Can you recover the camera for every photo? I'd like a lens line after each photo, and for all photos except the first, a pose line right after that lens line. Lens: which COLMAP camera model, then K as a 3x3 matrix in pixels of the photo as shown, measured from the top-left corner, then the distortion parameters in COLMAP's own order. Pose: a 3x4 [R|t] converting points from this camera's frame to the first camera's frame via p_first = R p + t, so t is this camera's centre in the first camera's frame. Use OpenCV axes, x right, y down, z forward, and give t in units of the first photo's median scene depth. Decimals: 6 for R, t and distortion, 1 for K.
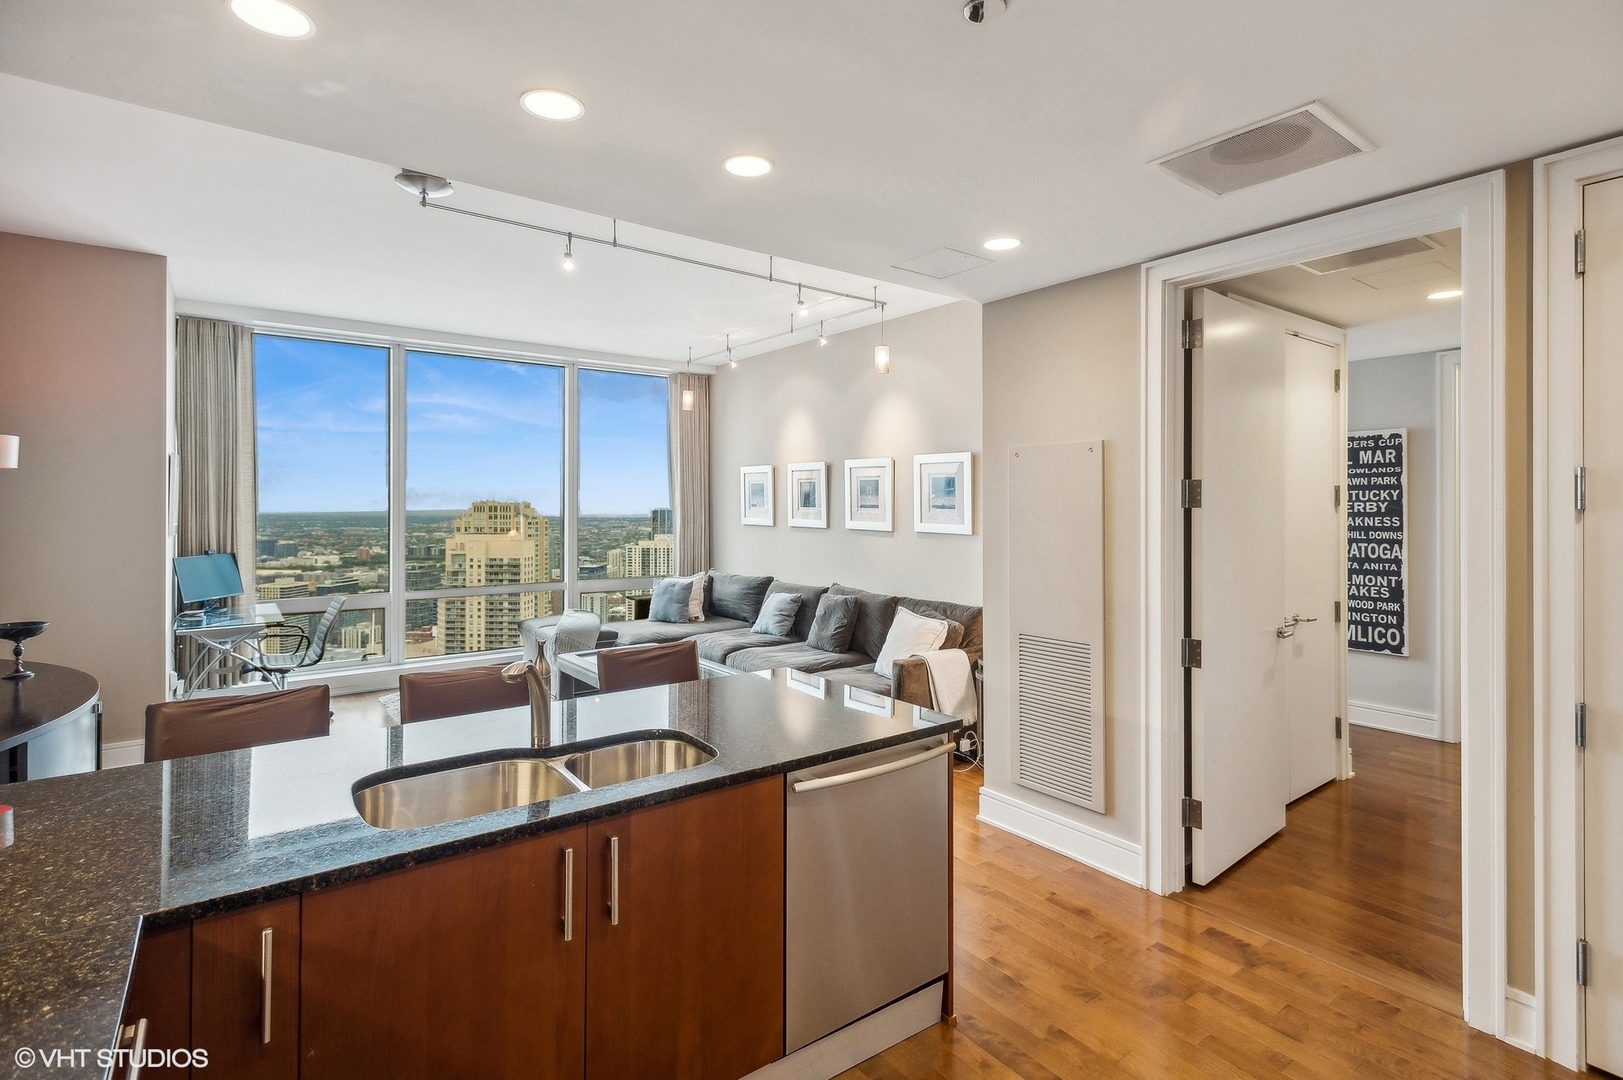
lens RADIAL K [[775.5, 0, 809.0], [0, 775.5, 507.5], [0, 0, 1]] dist [0.025533, -0.008783]
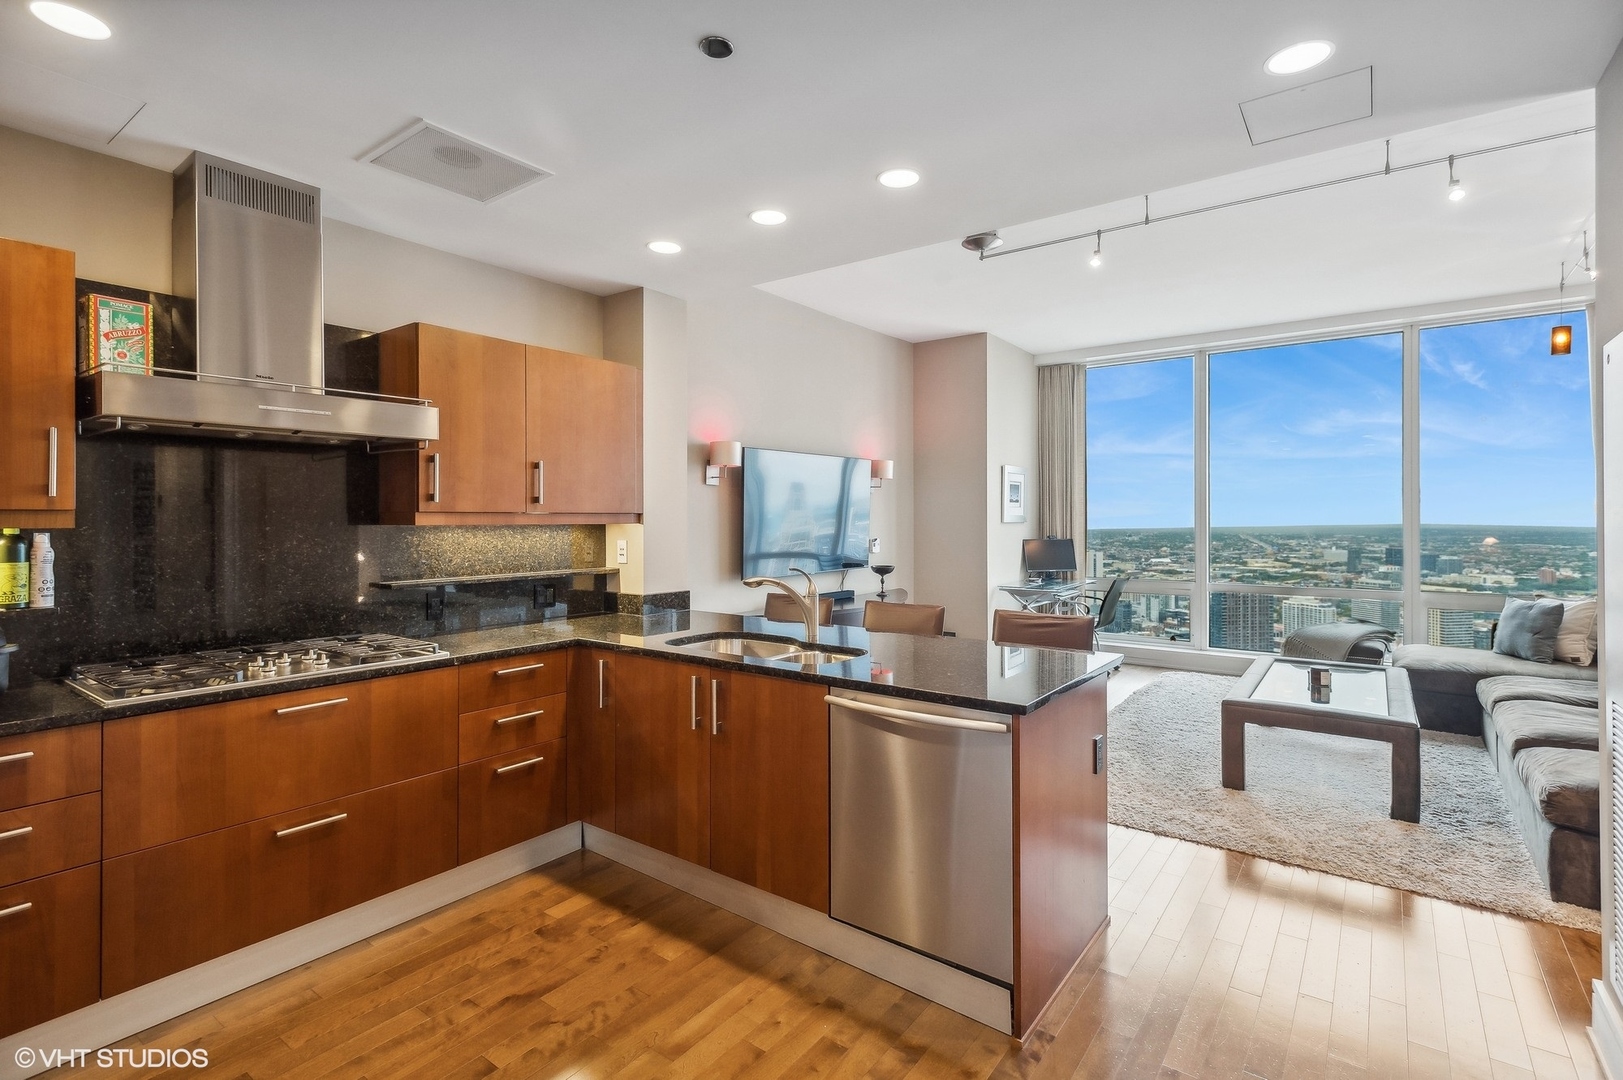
lens RADIAL K [[773.1, 0, 813.5], [0, 773.1, 515.9], [0, 0, 1]] dist [0.023672, -0.011718]
pose [[0.294619, -0.004733, -0.955603, 0.309678], [-0.001080, 0.999985, -0.005285, 0.021569], [0.955614, 0.002590, 0.294610, 0.167771]]
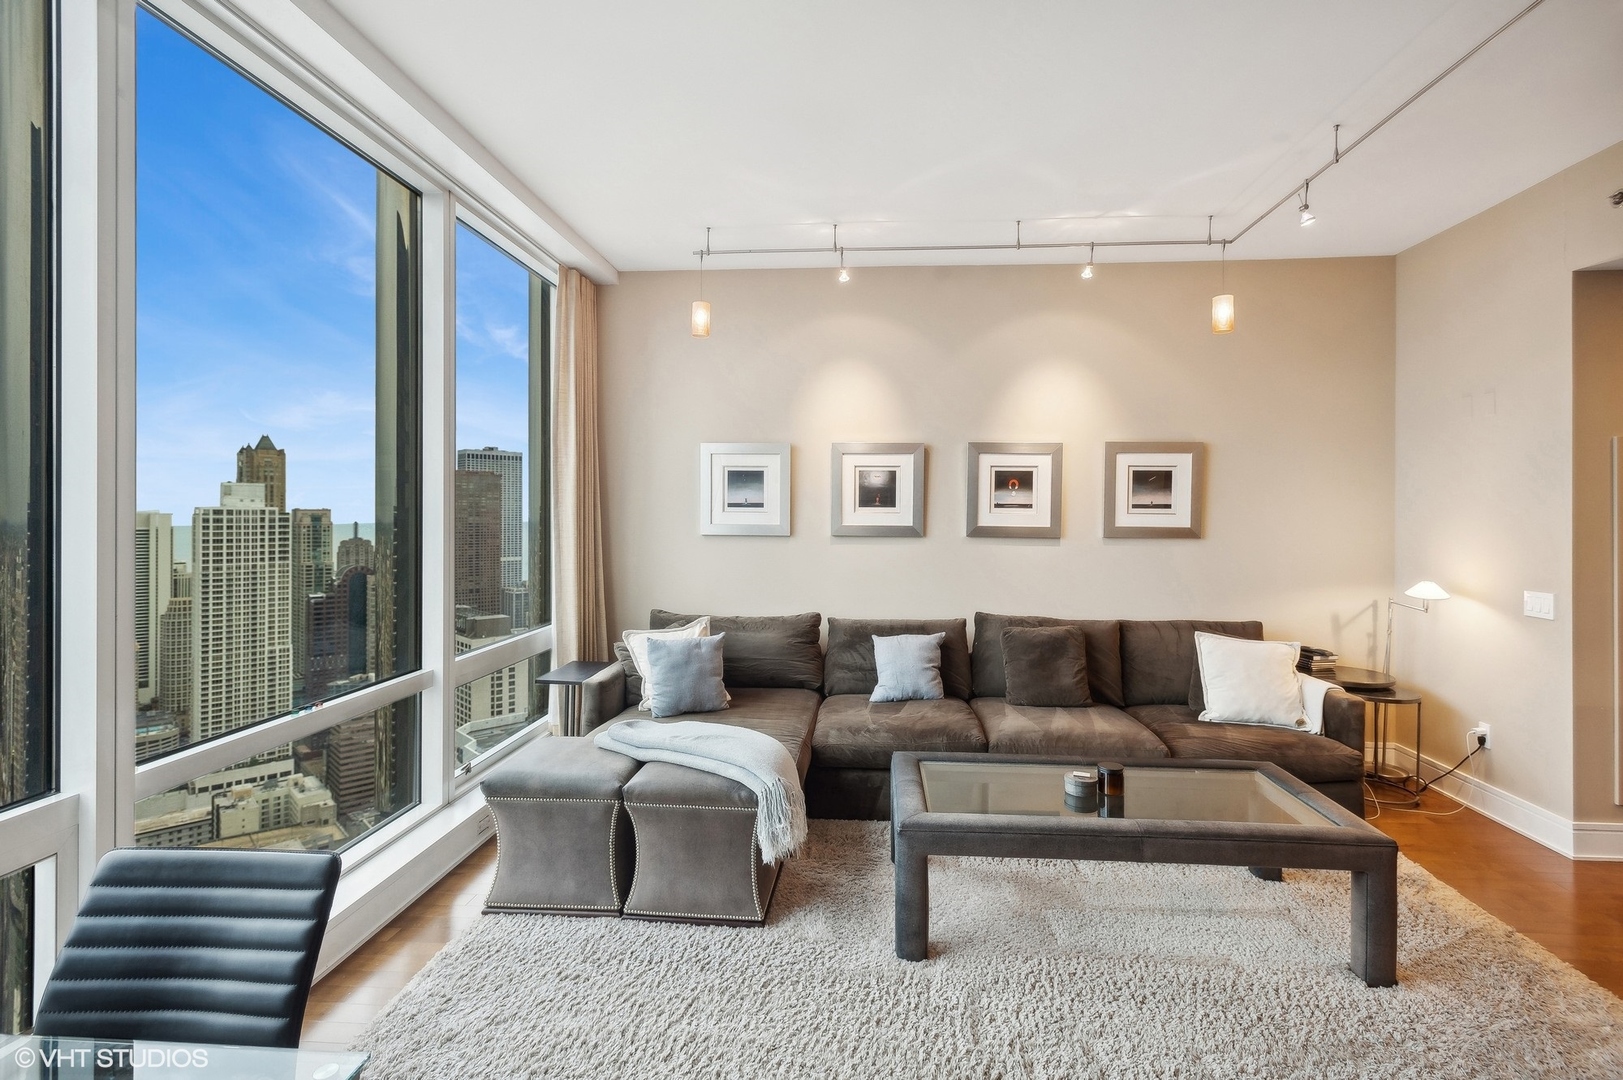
lens RADIAL K [[778.4, 0, 819.6], [0, 778.4, 511.8], [0, 0, 1]] dist [0.009395, -0.000360]
pose [[0.661507, 0.002427, 0.749935, -0.531892], [0.001678, 0.999987, -0.004716, 0.006717], [-0.749937, 0.004378, 0.661495, 0.557777]]
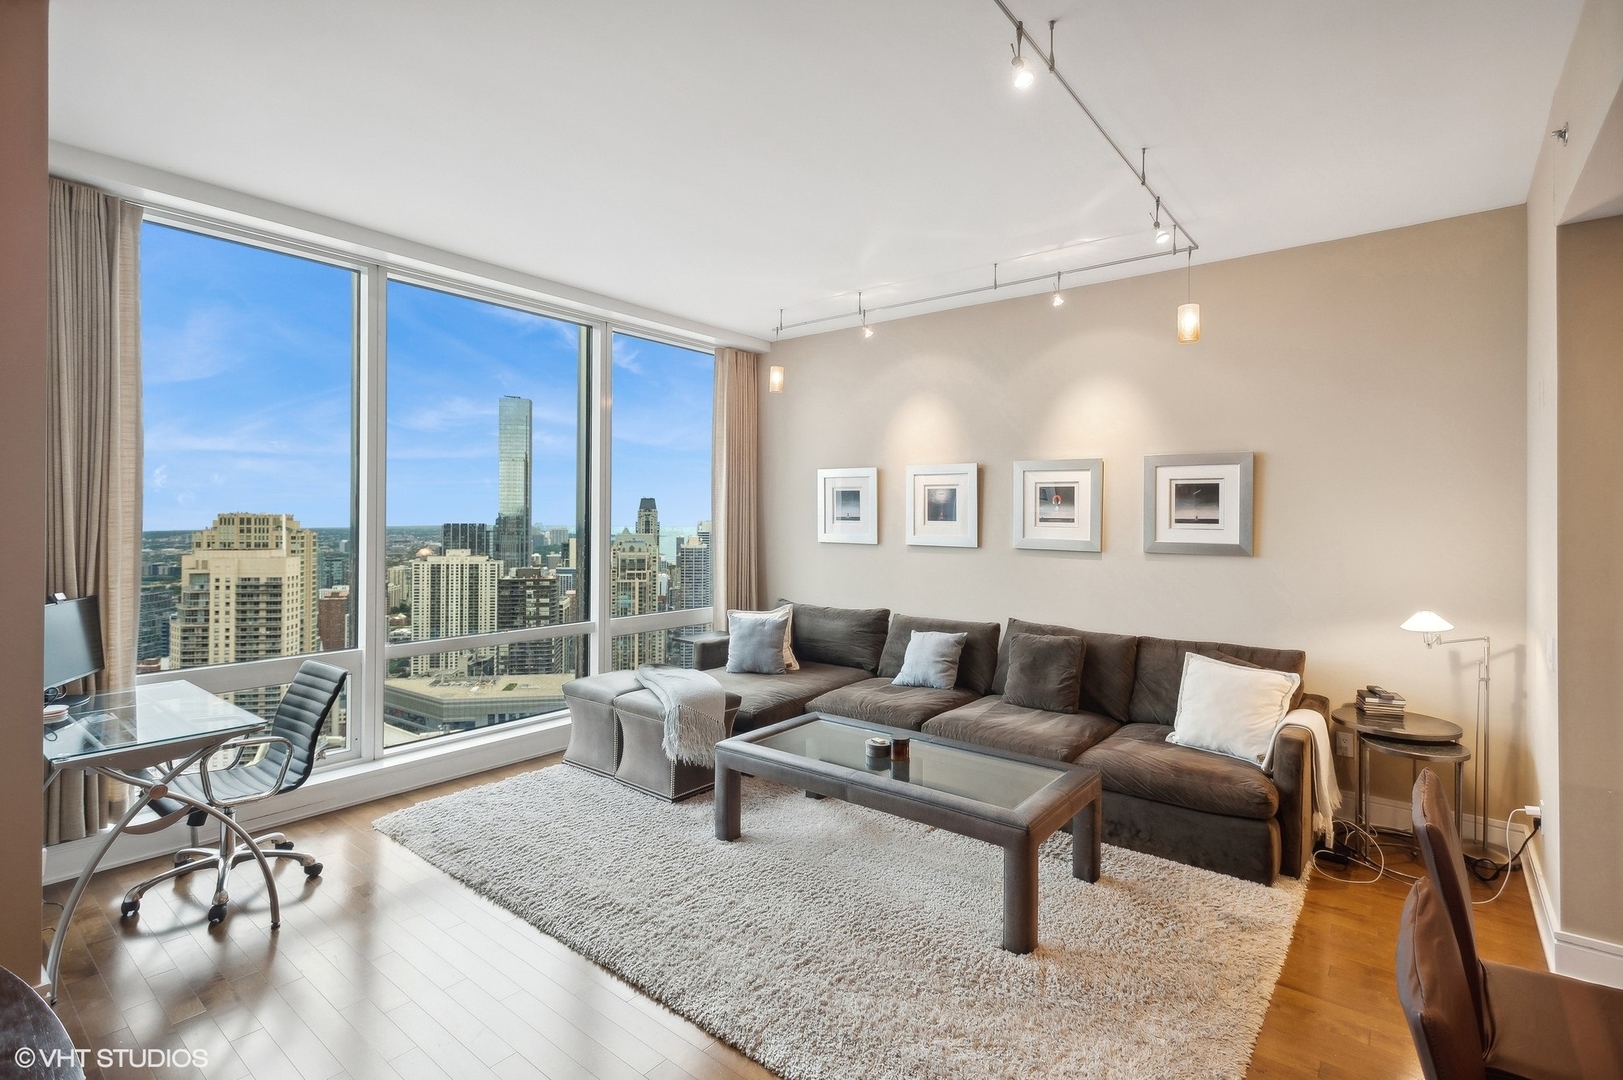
lens RADIAL K [[764.8, 0, 818.2], [0, 764.8, 517.7], [0, 0, 1]] dist [0.008862, 0.000024]
pose [[0.967226, 0.006864, 0.253826, -0.307825], [-0.005377, 0.999964, -0.006553, 0.002277], [-0.253861, 0.004973, 0.967228, 0.268508]]
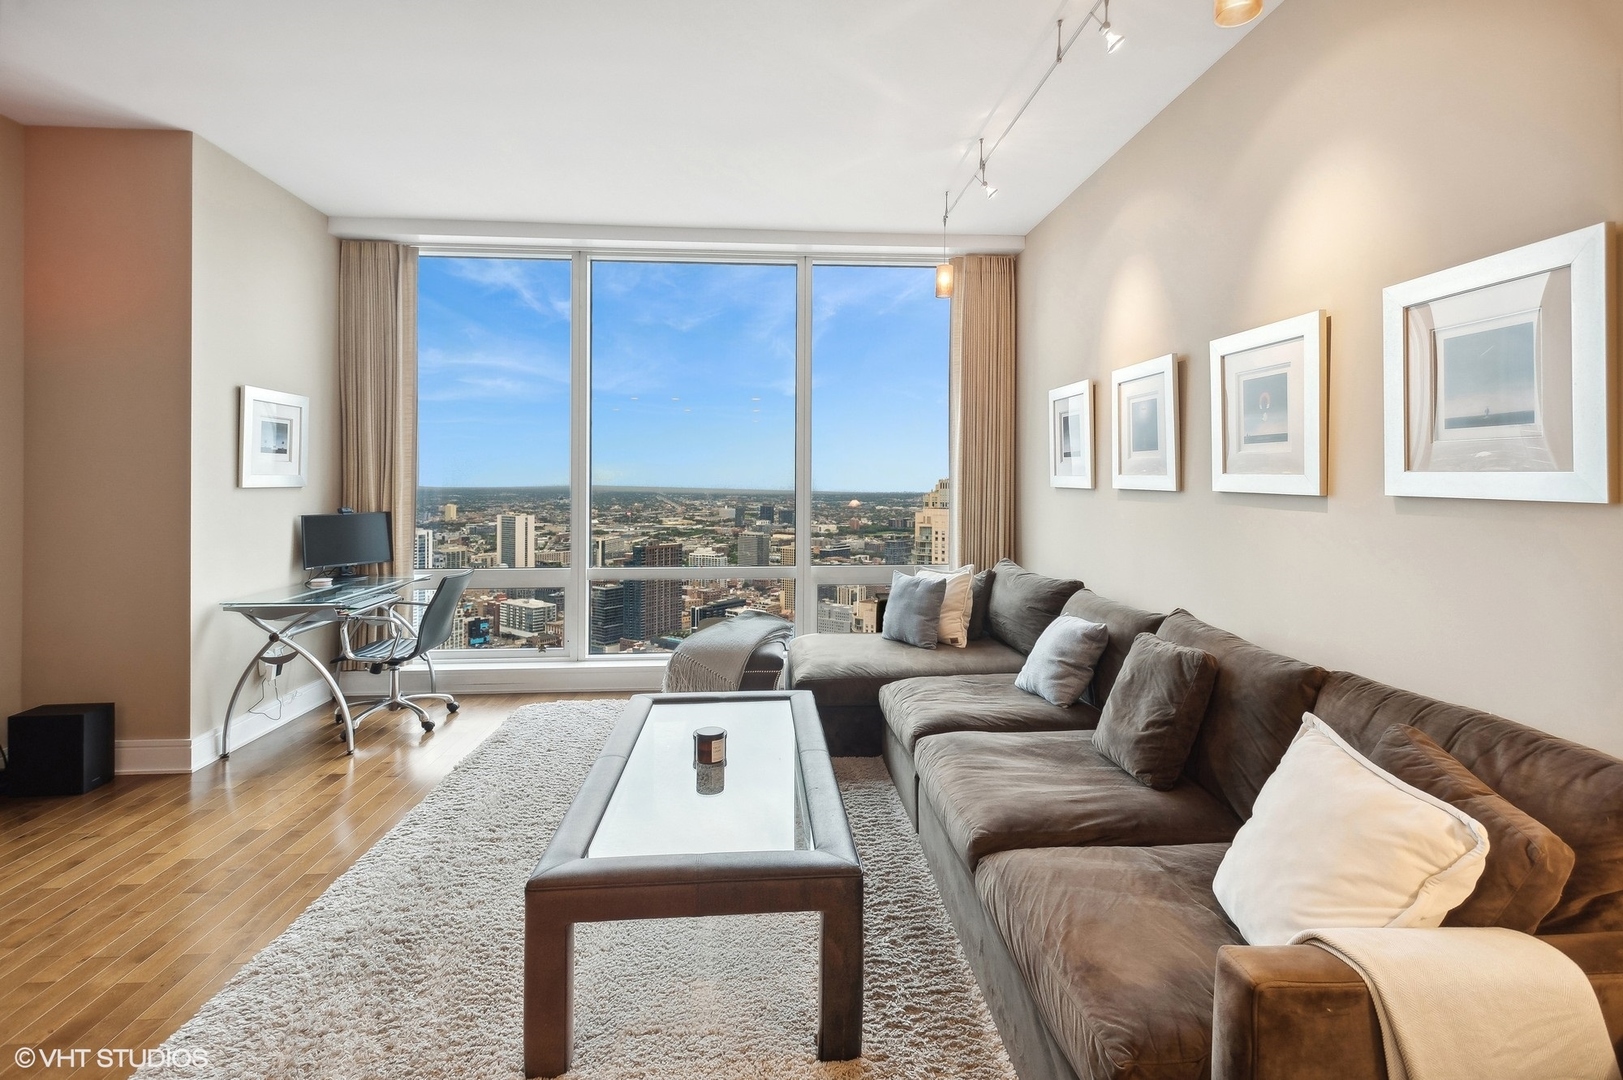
lens RADIAL K [[773.2, 0, 817.1], [0, 773.2, 485.2], [0, 0, 1]] dist [0.010080, -0.000614]
pose [[0.844017, 0.002777, -0.536309, 0.085935], [-0.002464, 0.999996, 0.001300, 0.021258], [0.536311, 0.000224, 0.844021, 0.439171]]
